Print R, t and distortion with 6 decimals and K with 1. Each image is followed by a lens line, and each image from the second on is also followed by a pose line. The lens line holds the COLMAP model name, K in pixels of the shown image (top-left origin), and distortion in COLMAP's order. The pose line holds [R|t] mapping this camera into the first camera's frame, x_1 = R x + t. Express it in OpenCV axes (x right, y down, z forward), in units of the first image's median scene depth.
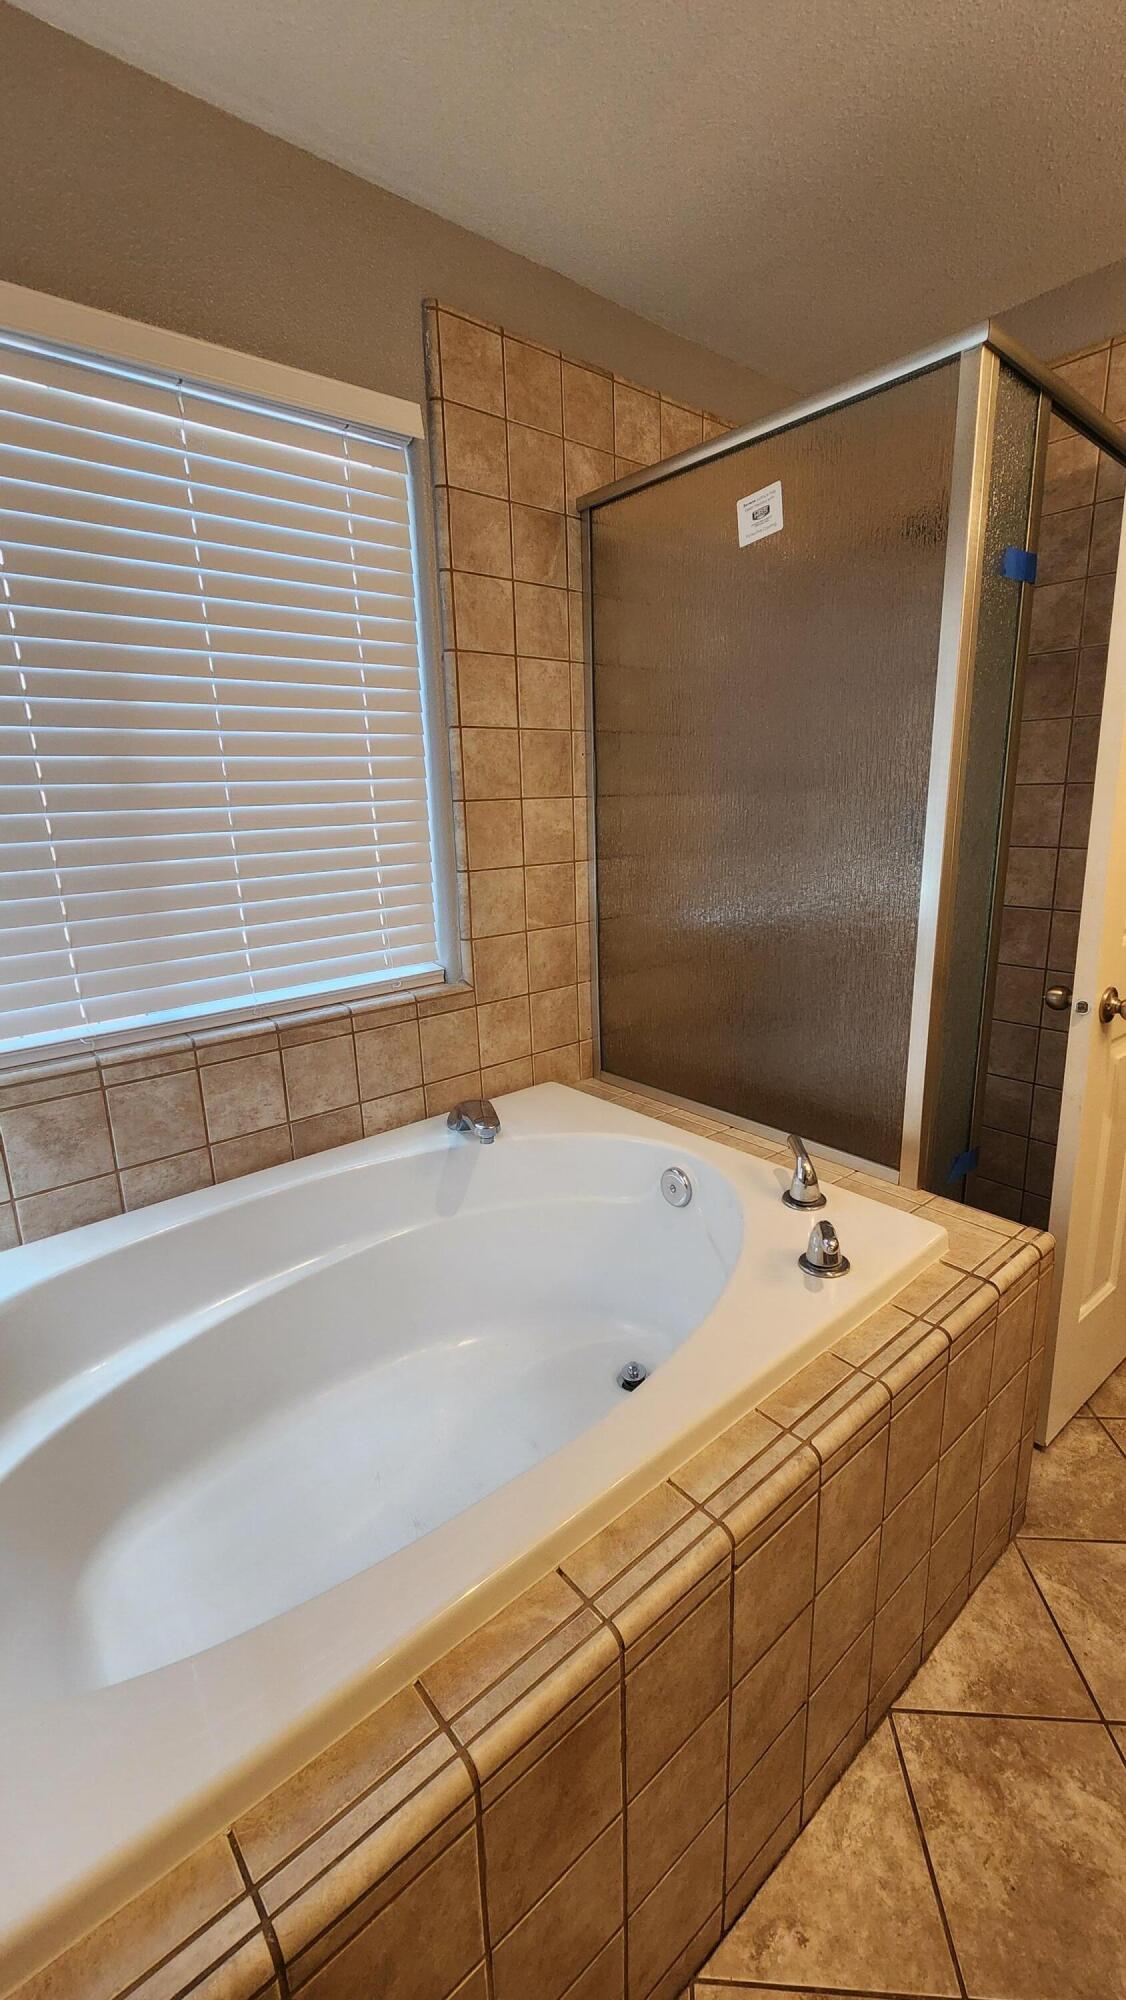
lens RADIAL K [[839.1, 0, 581.5], [0, 839.1, 1002.1], [0, 0, 1]] dist [-0.012510, -0.000570]
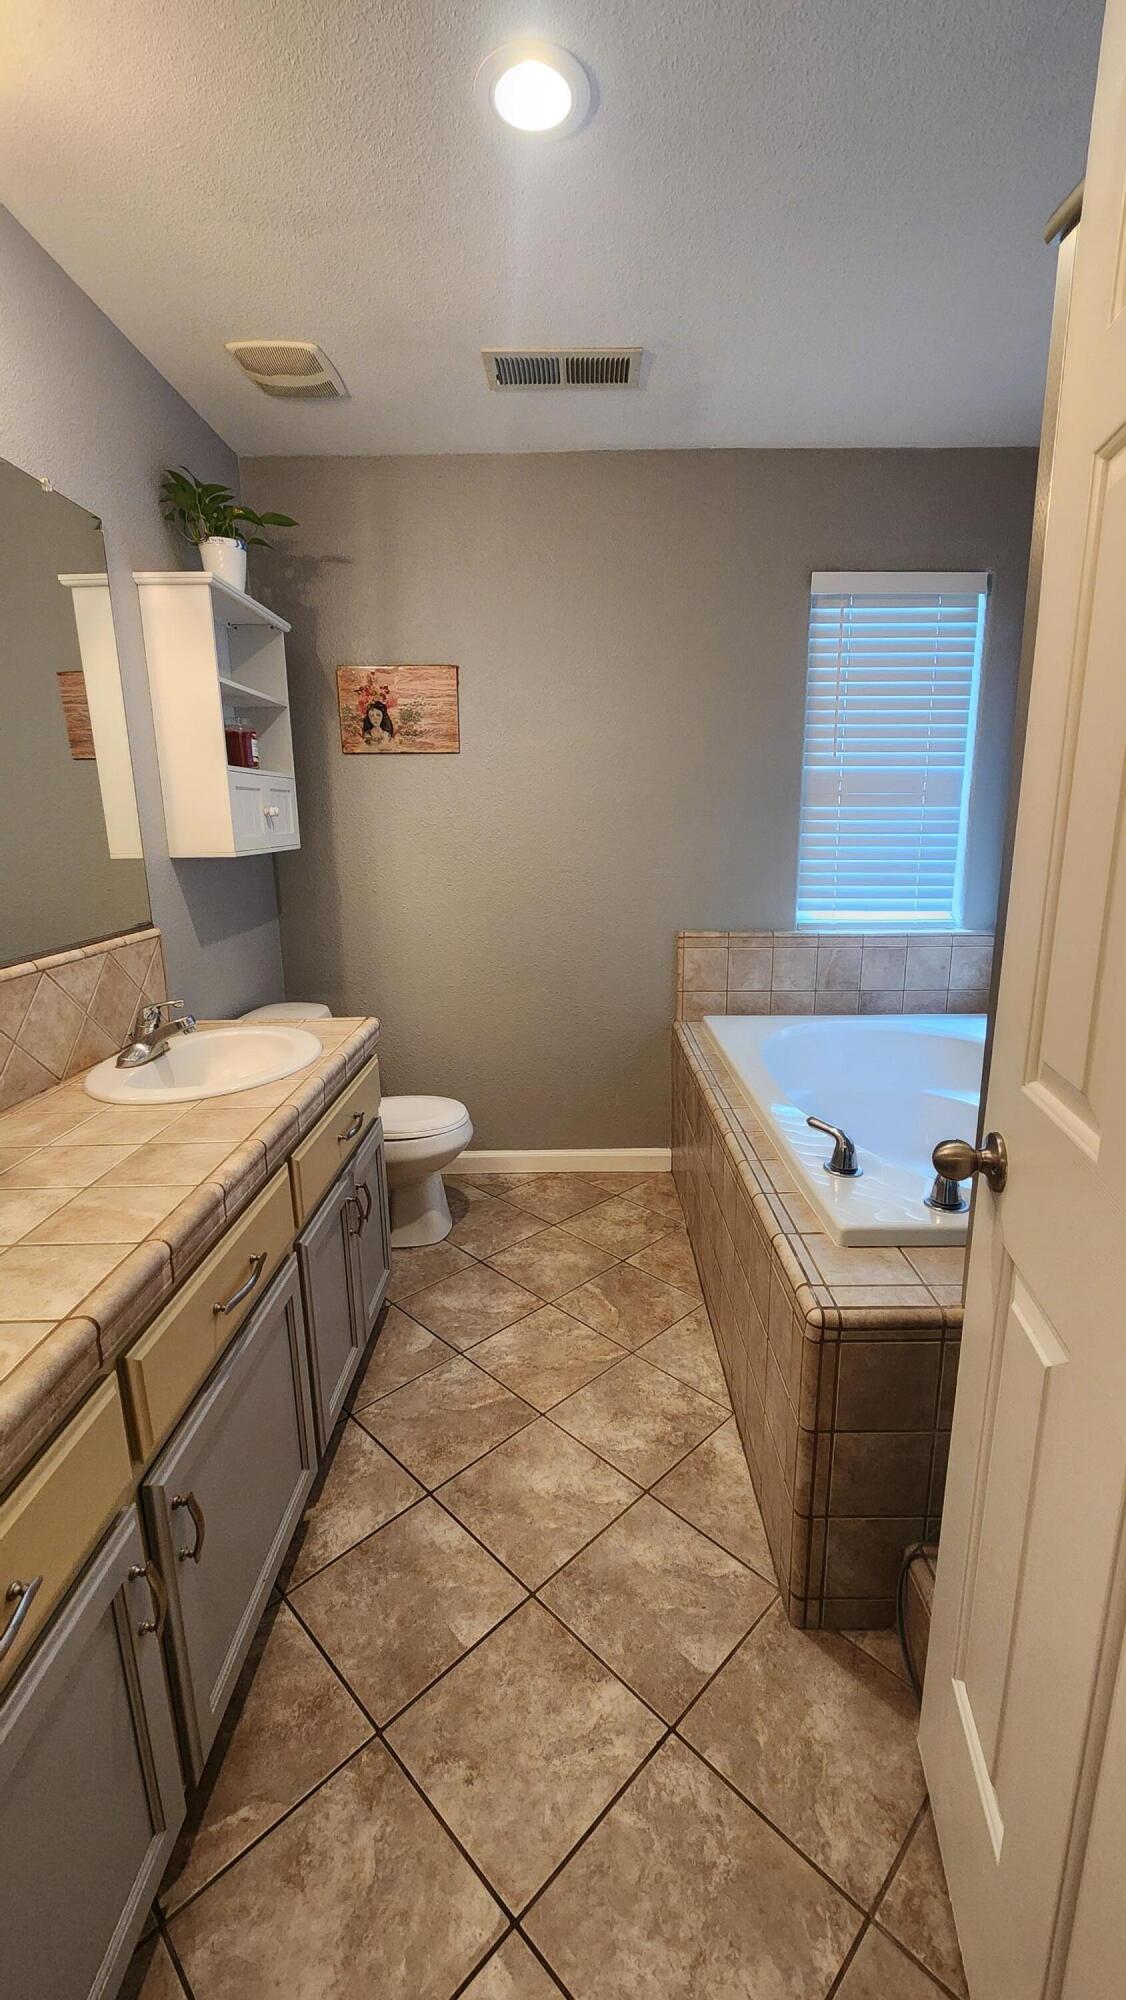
lens RADIAL K [[839.1, 0, 569.6], [0, 839.1, 995.1], [0, 0, 1]] dist [-0.012510, -0.000570]
pose [[-0.669076, 0.188339, -0.718934, 1.672246], [-0.151922, 0.912269, 0.380374, -0.445060], [0.727501, 0.363721, -0.581764, 1.504149]]
